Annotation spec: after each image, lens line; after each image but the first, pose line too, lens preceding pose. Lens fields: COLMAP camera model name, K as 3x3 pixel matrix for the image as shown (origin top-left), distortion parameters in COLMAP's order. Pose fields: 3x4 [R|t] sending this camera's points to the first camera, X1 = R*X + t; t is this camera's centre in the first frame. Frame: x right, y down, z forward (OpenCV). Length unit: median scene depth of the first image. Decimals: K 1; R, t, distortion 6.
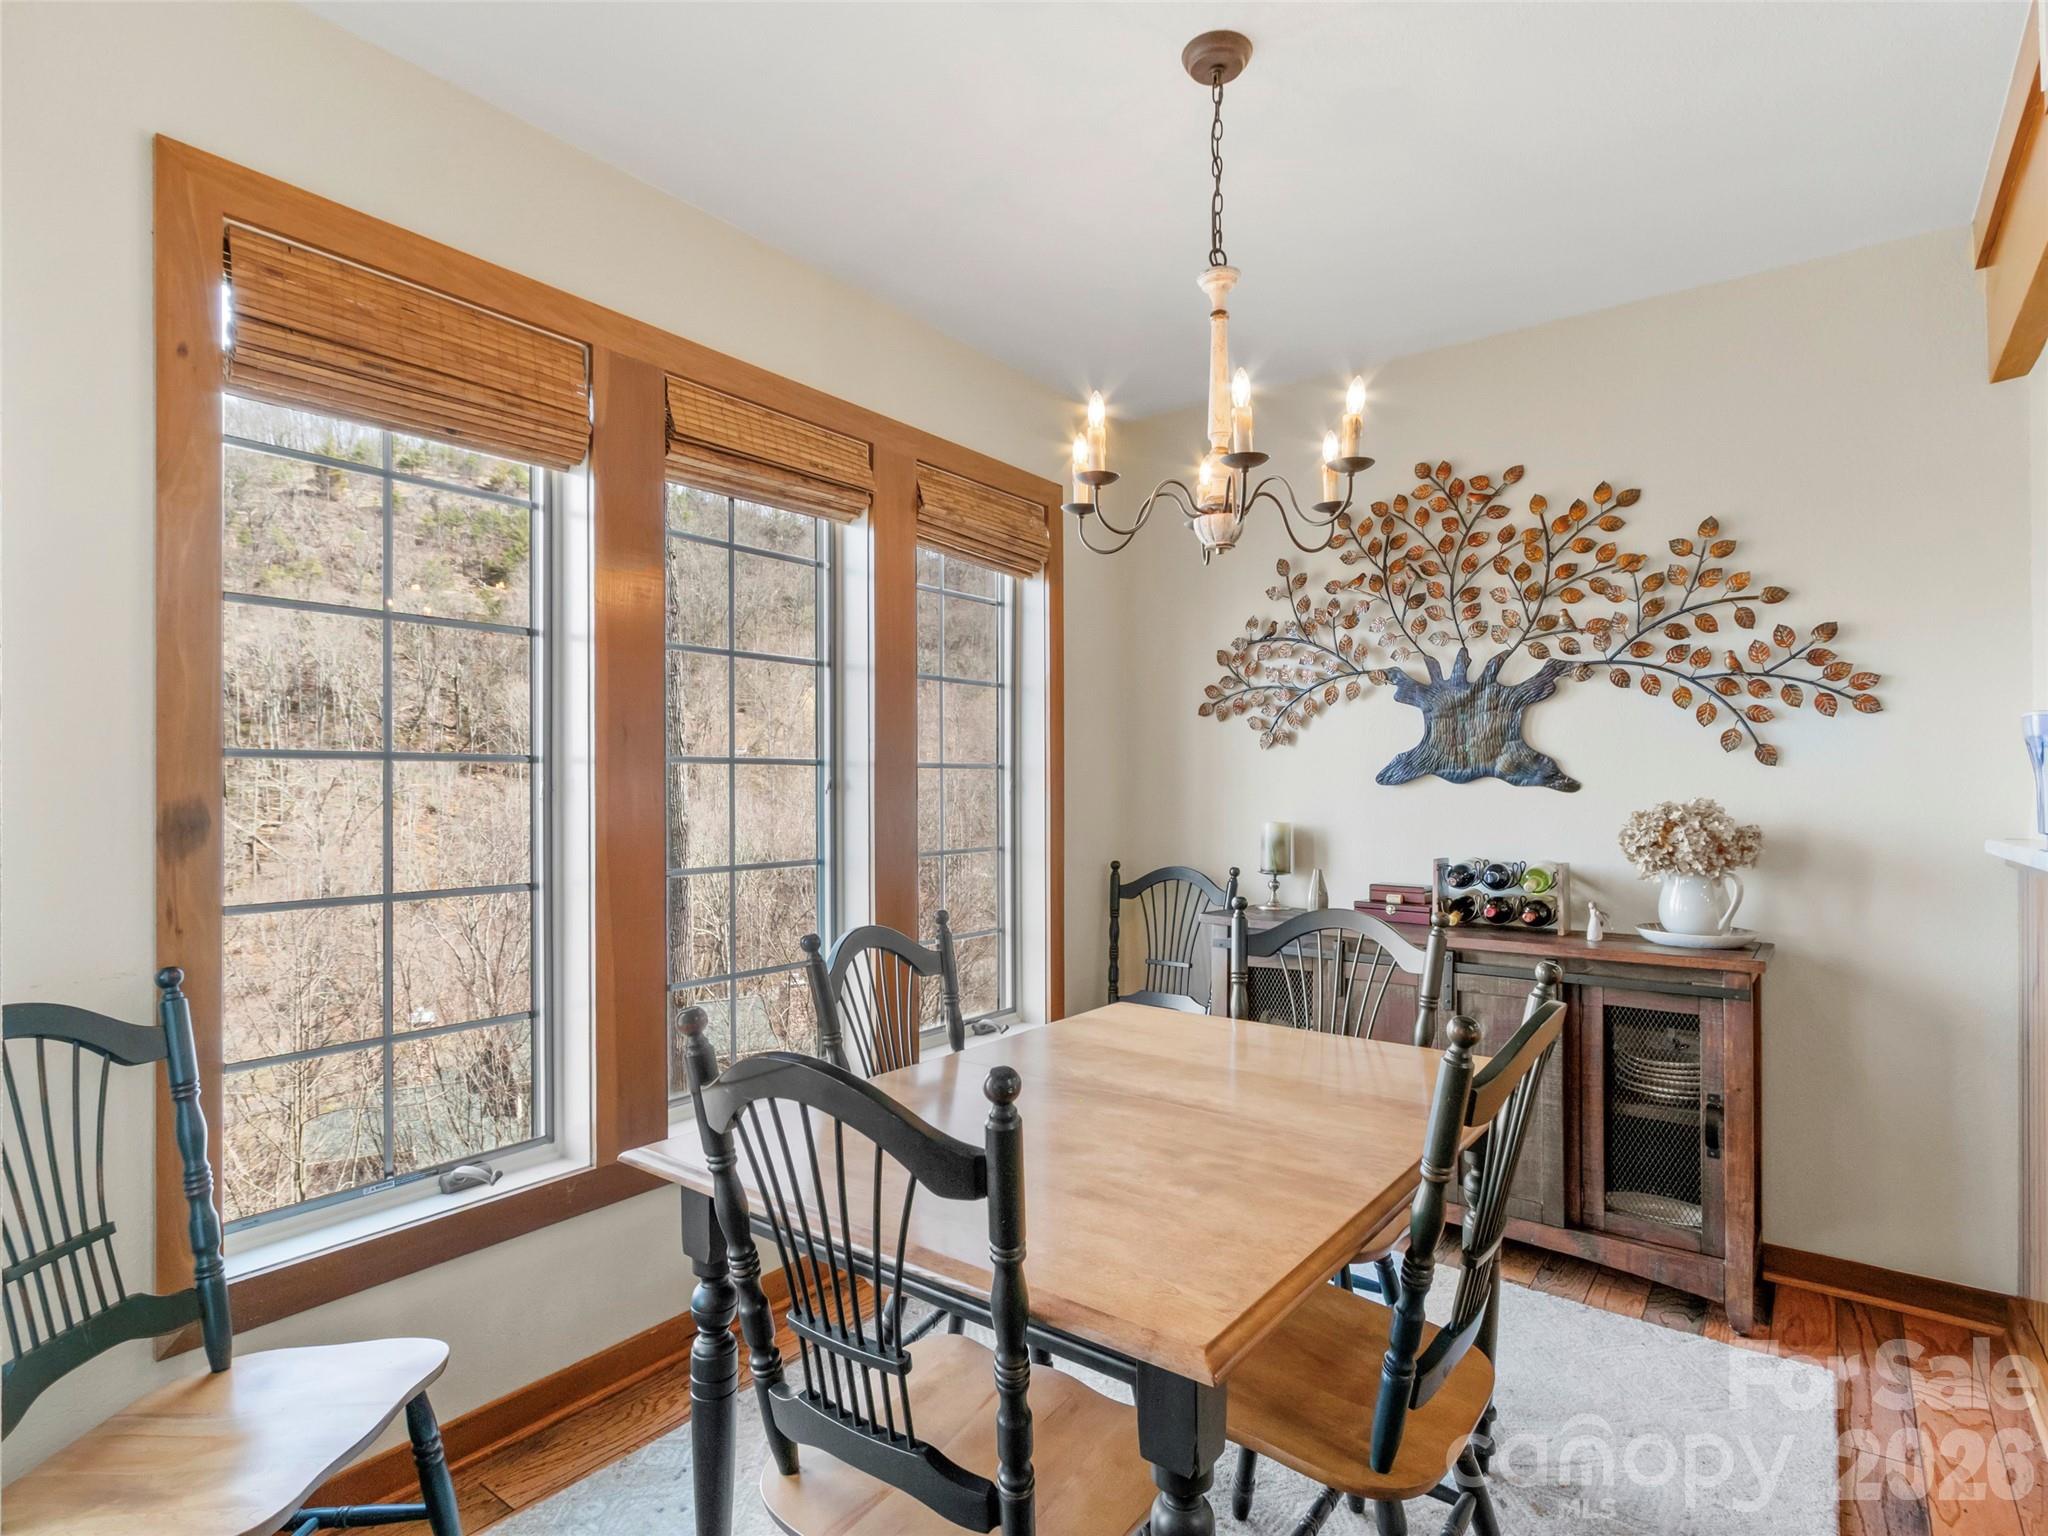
lens RADIAL K [[1076.1, 0, 1015.3], [0, 1076.1, 784.0], [0, 0, 1]] dist [0.005908, -0.002587]
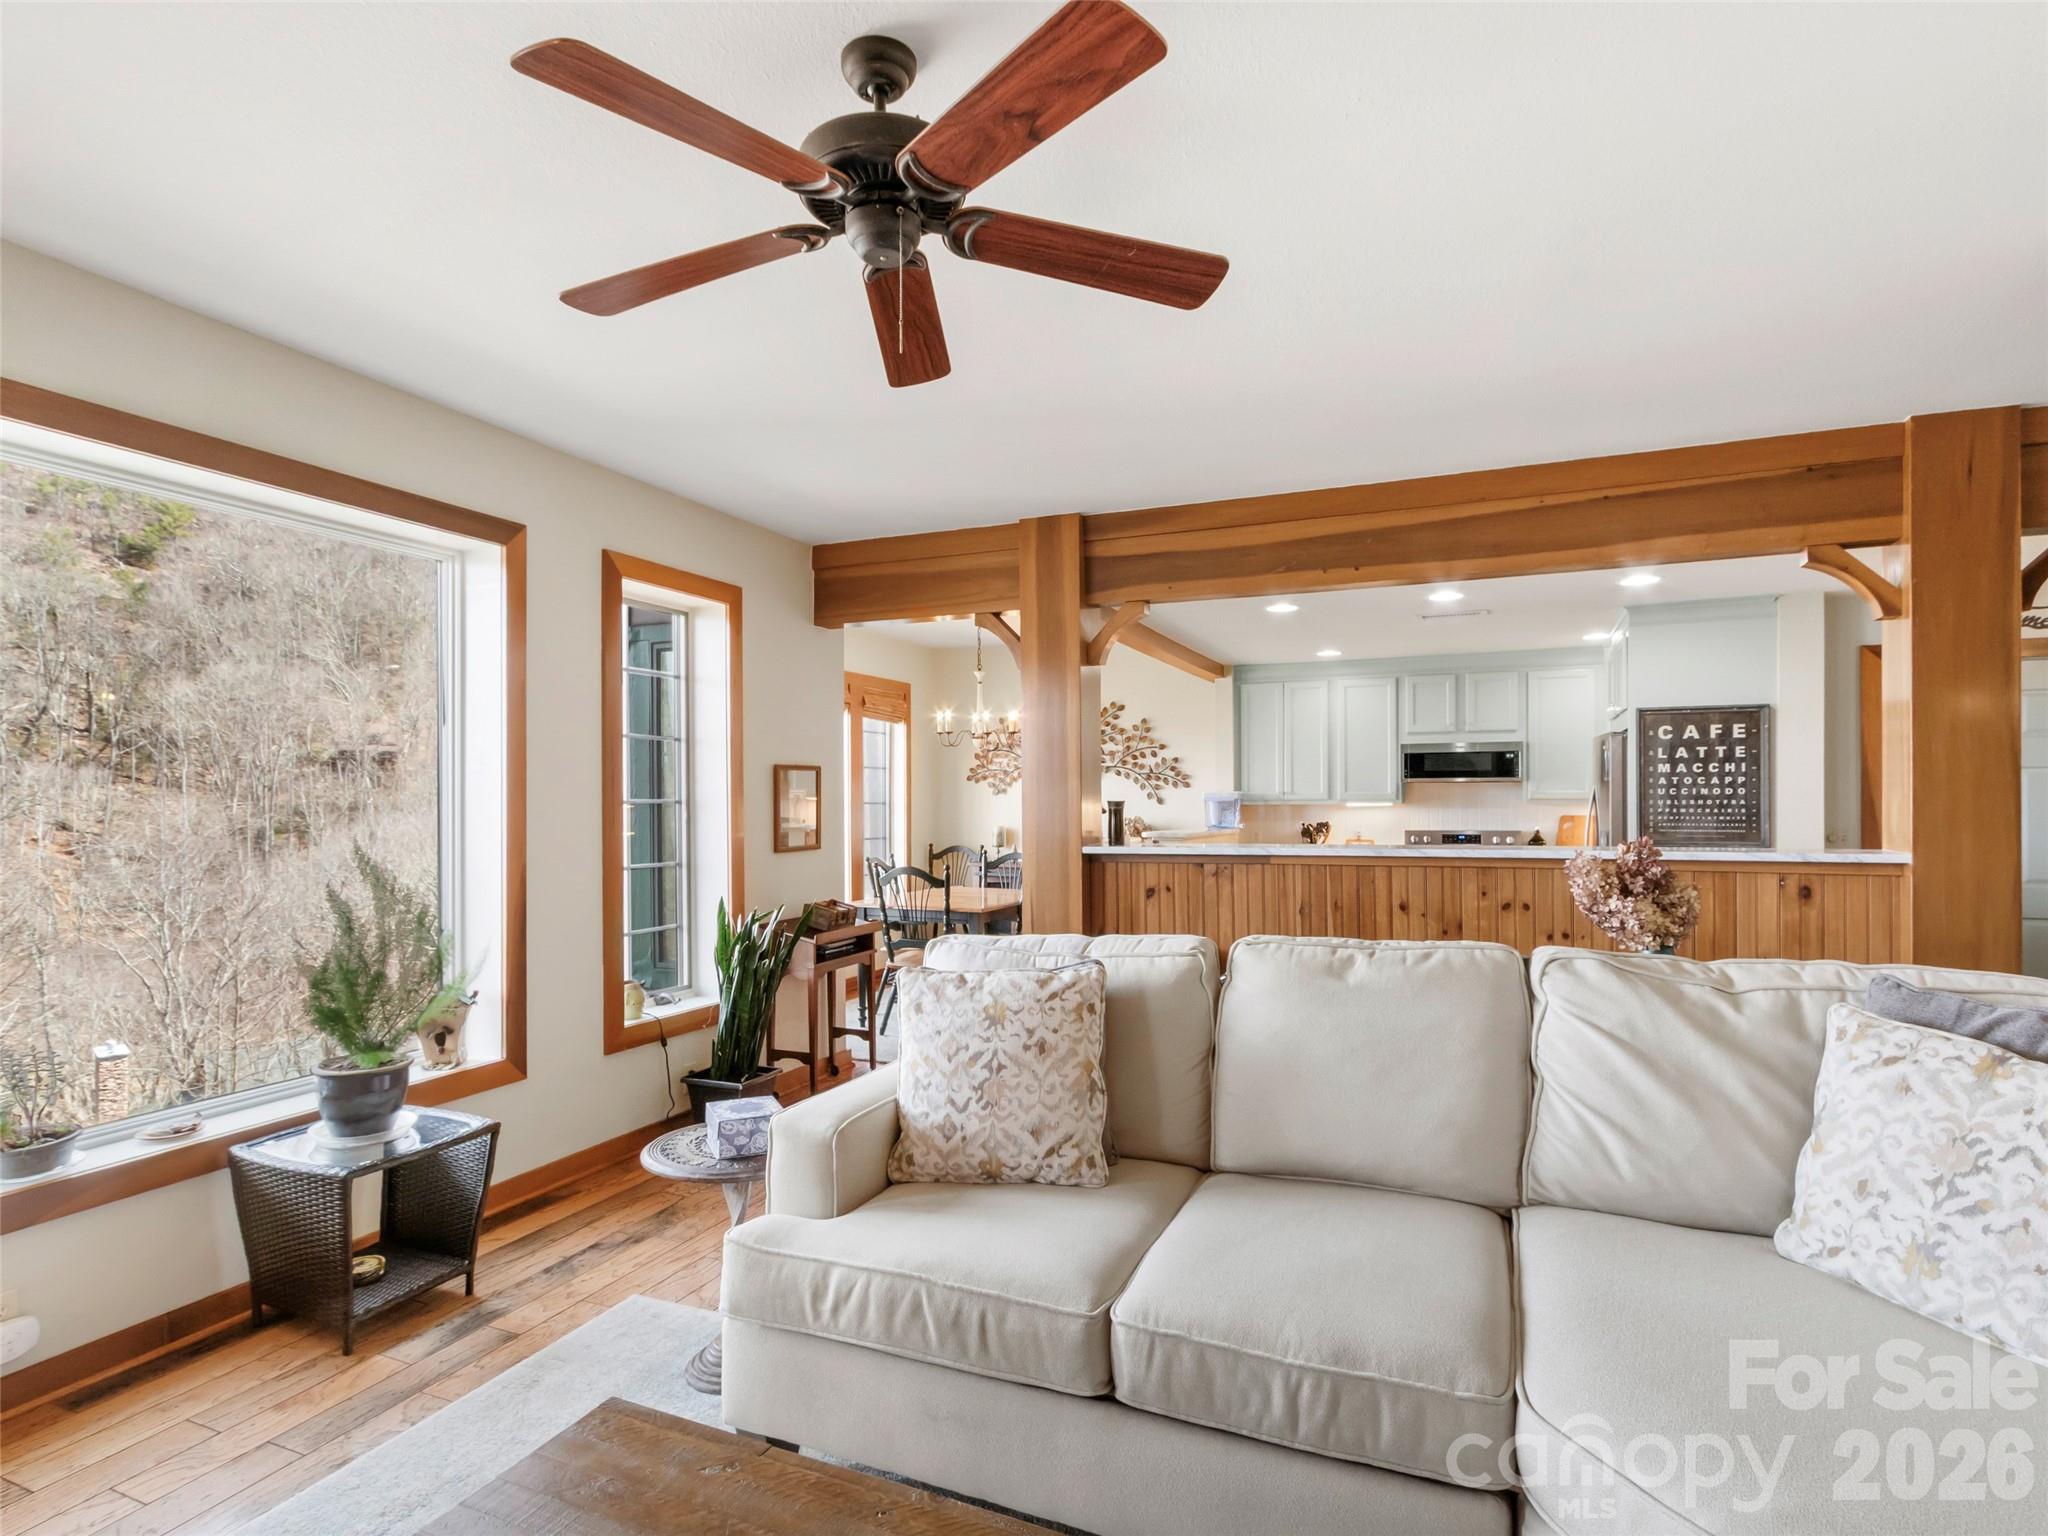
lens RADIAL K [[1076.1, 0, 1003.6], [0, 1076.1, 808.1], [0, 0, 1]] dist [0.005908, -0.002587]
pose [[0.973973, -0.003432, 0.226640, -0.369522], [0.000554, 0.999918, 0.012762, -0.043048], [-0.226665, -0.012304, 0.973895, -1.692472]]
